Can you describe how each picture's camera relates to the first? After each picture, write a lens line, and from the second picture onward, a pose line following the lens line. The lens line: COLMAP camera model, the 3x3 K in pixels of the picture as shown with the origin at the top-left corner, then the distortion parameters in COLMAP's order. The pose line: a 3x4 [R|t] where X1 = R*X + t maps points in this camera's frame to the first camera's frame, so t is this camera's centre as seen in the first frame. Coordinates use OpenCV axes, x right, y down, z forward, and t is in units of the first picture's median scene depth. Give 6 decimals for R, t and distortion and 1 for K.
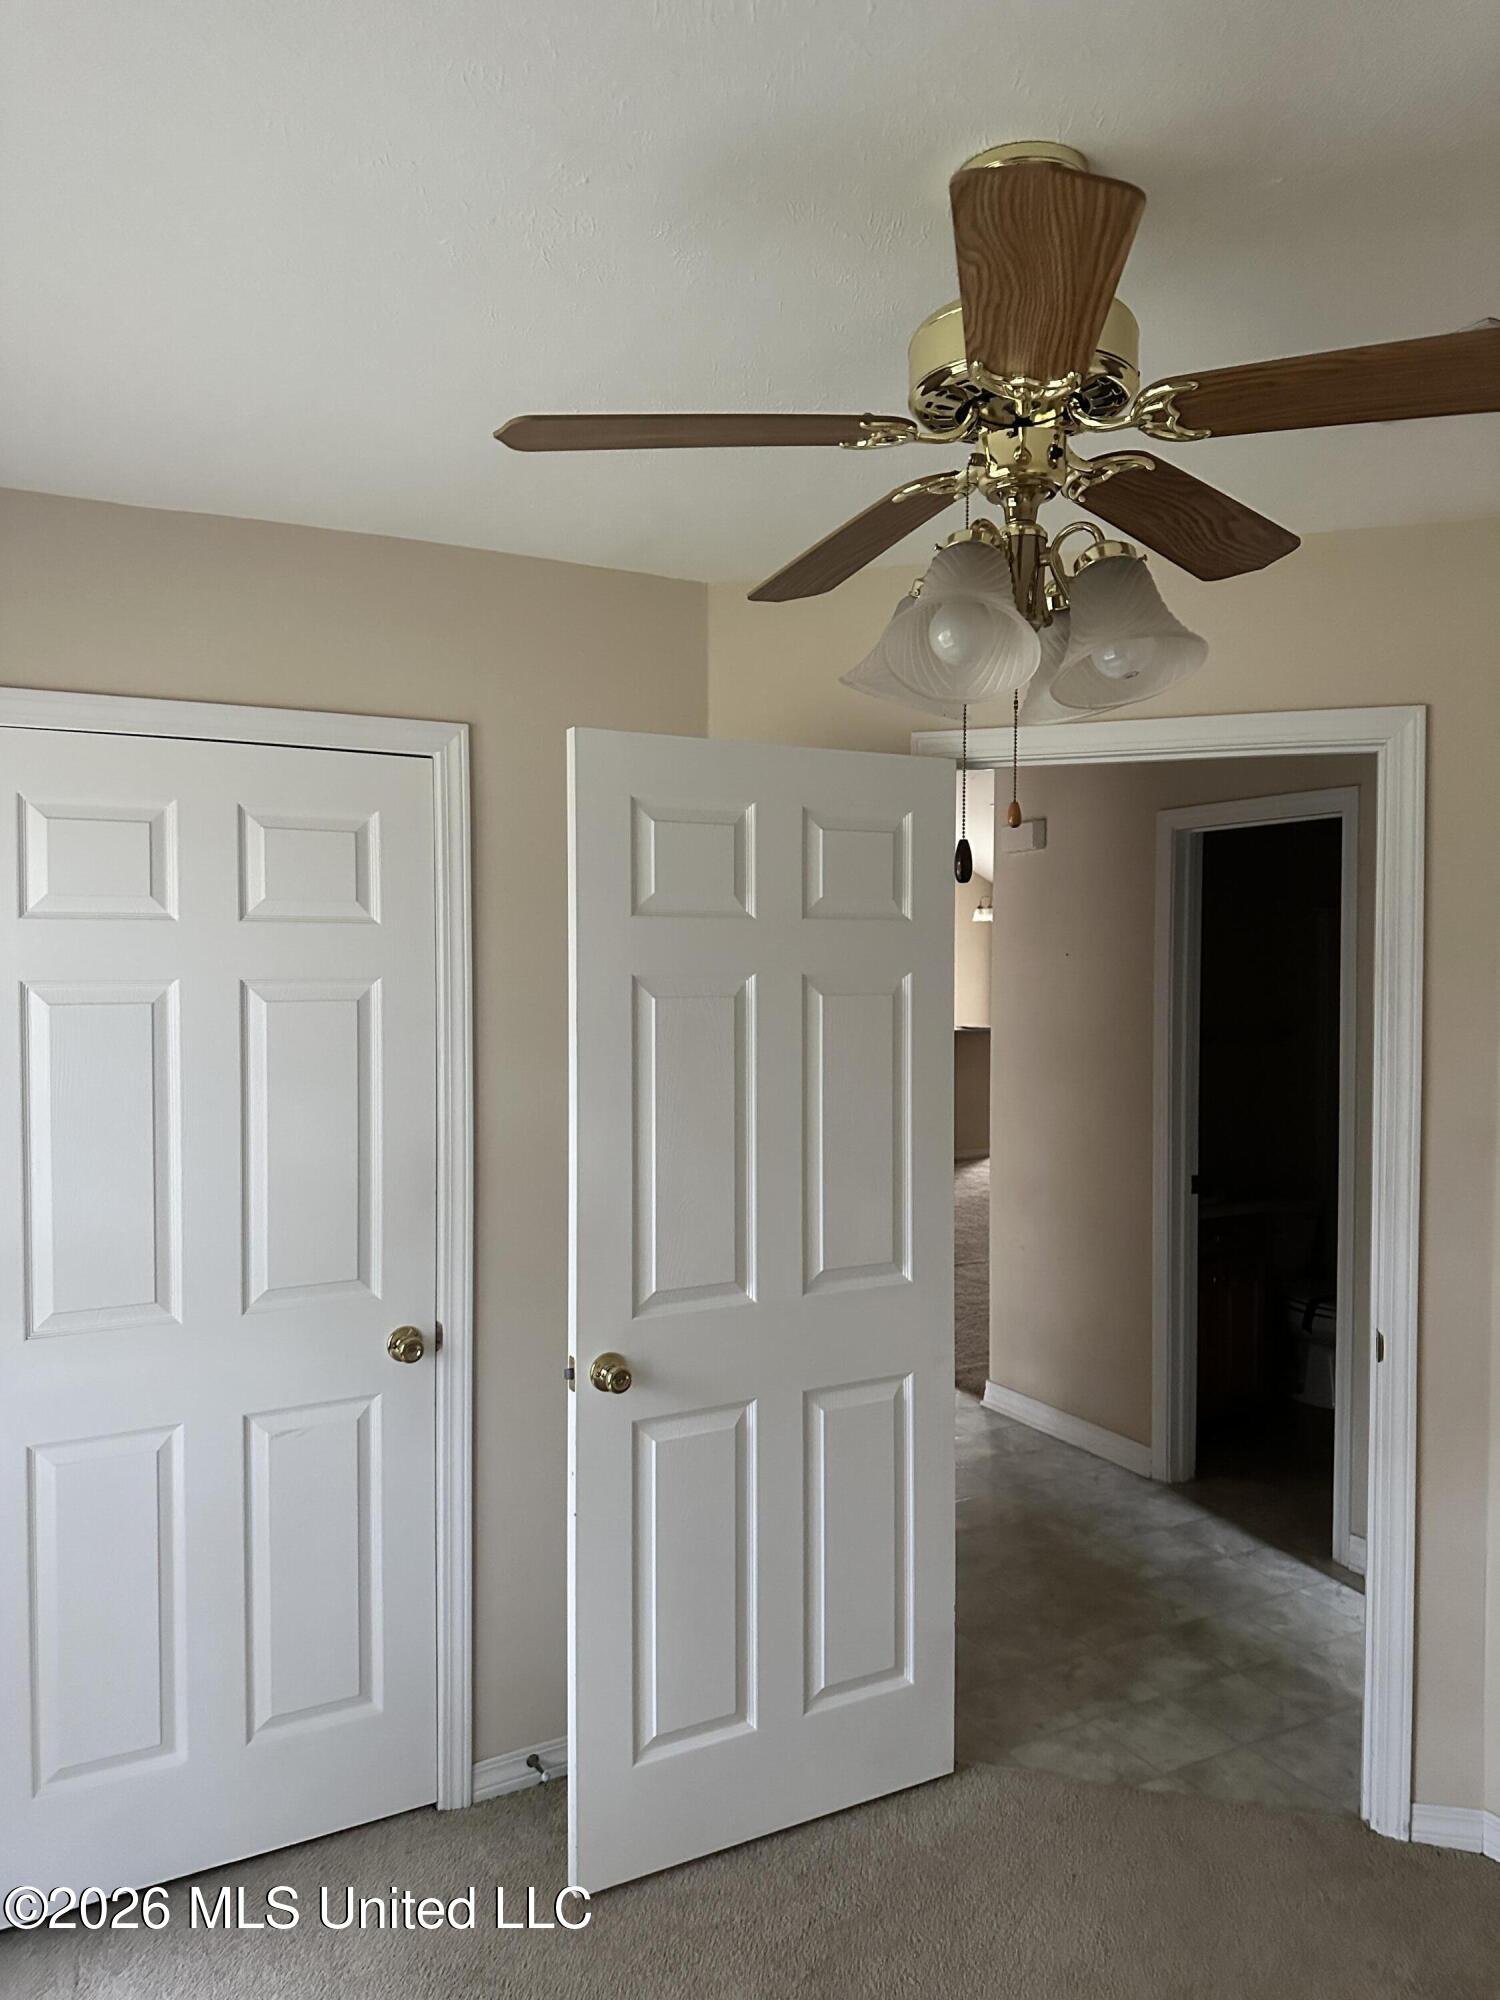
lens RADIAL K [[1426.0, 0, 741.0], [0, 1426.0, 999.3], [0, 0, 1]] dist [0.005358, -0.032433]
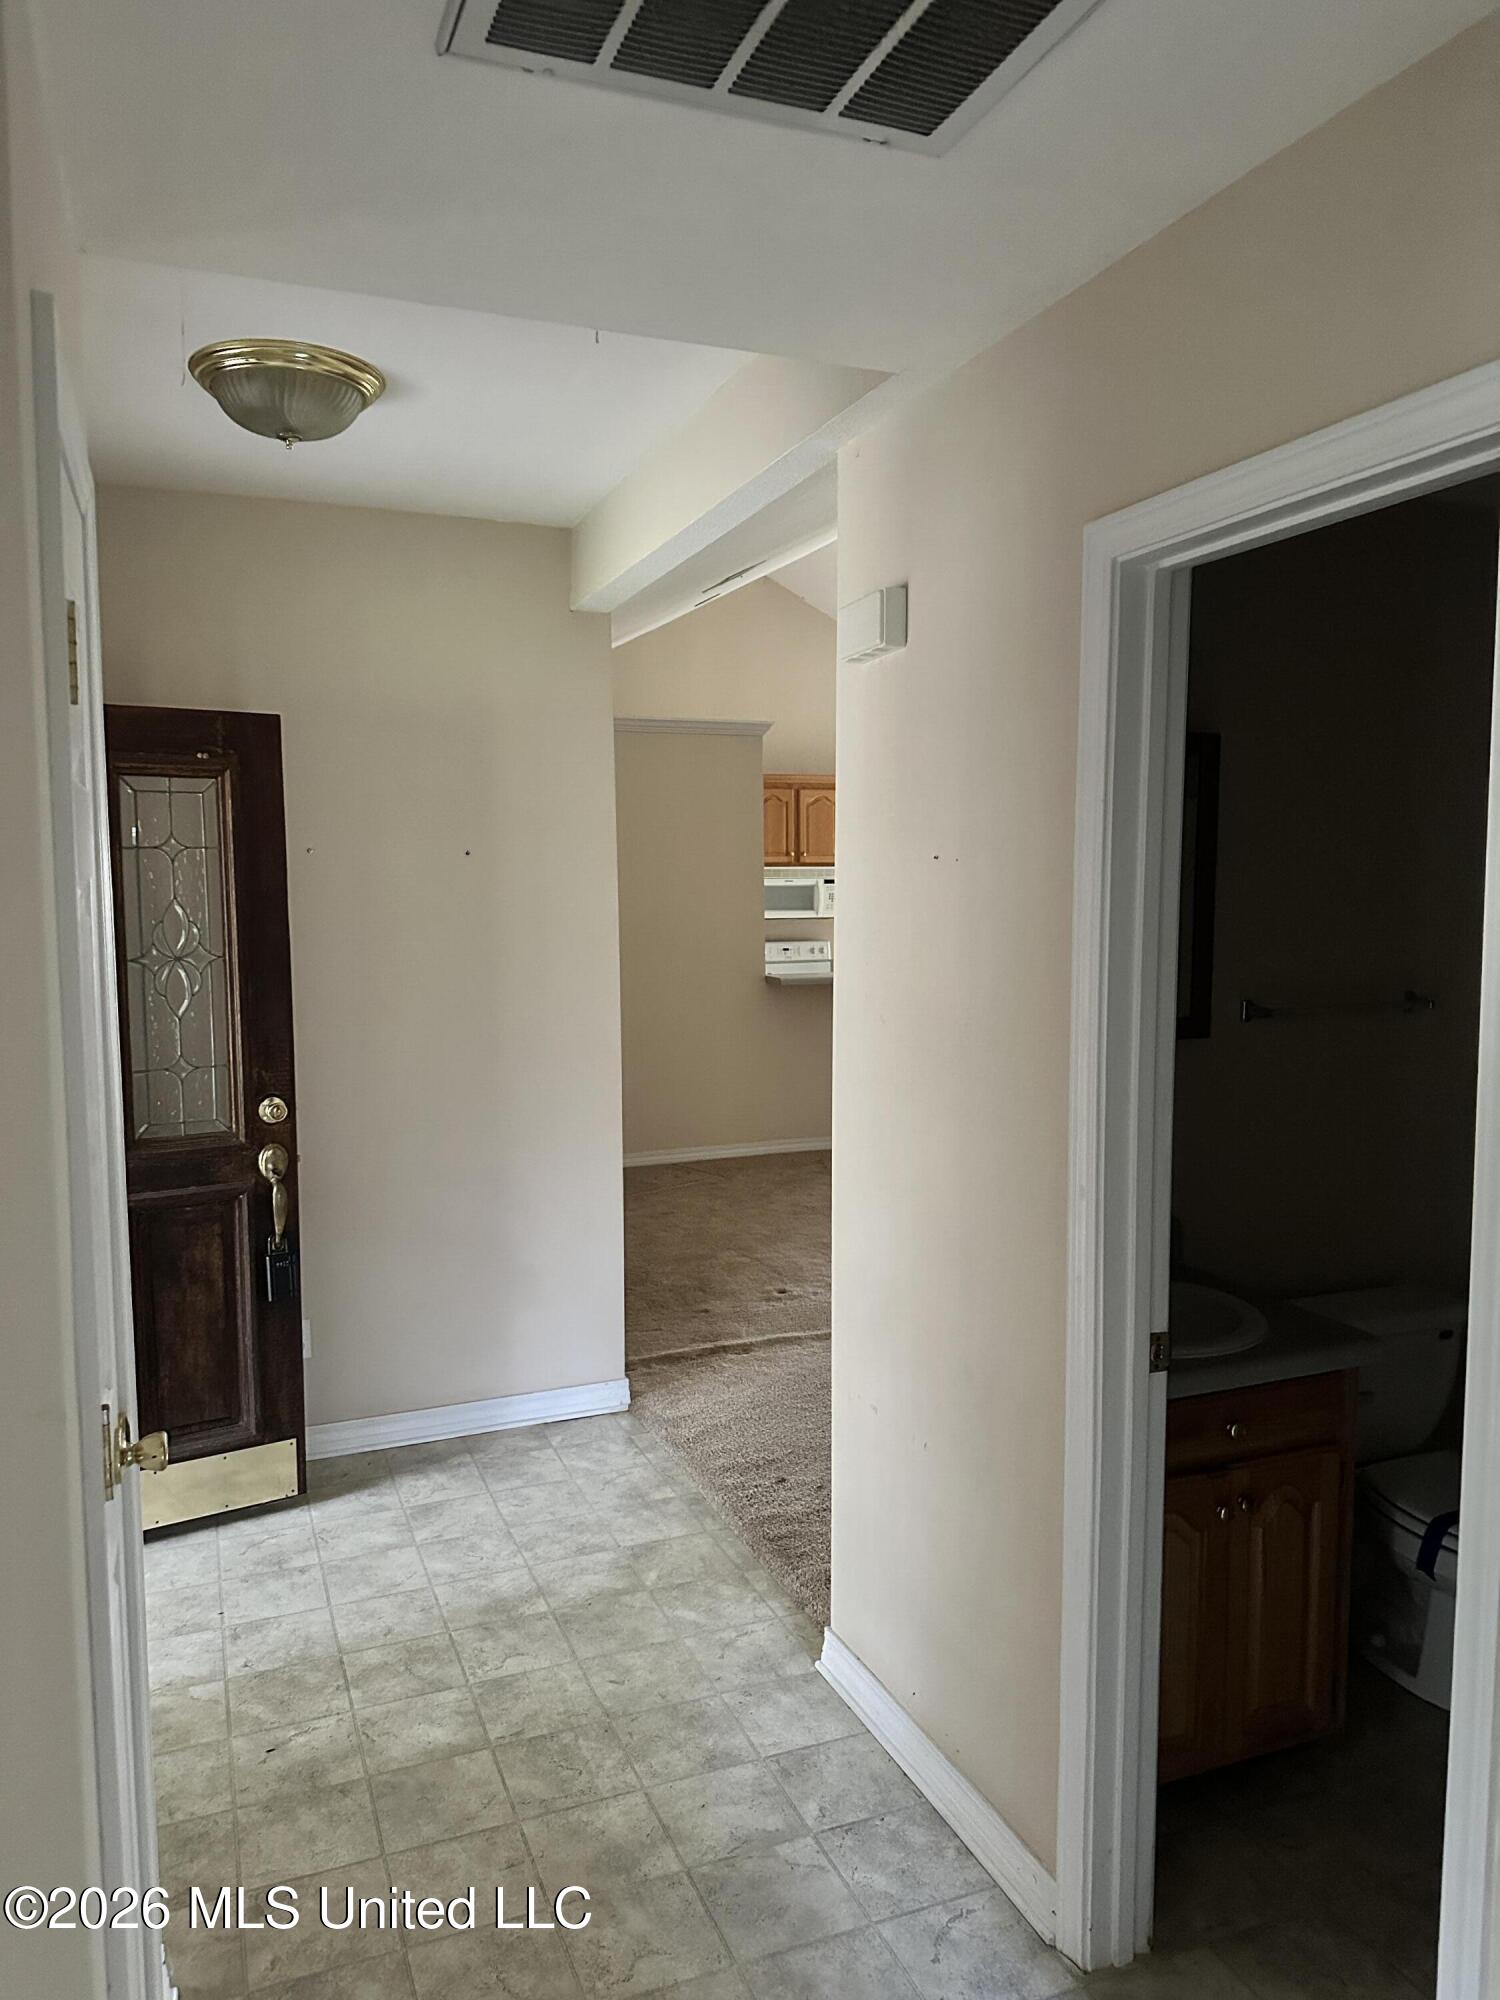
lens RADIAL K [[1426.0, 0, 757.7], [0, 1426.0, 1014.7], [0, 0, 1]] dist [0.005358, -0.032433]
pose [[0.994087, 0.005729, -0.108439, 0.237540], [0.001529, 0.997770, 0.066731, -0.010123], [0.108580, -0.066502, 0.991861, 0.532369]]
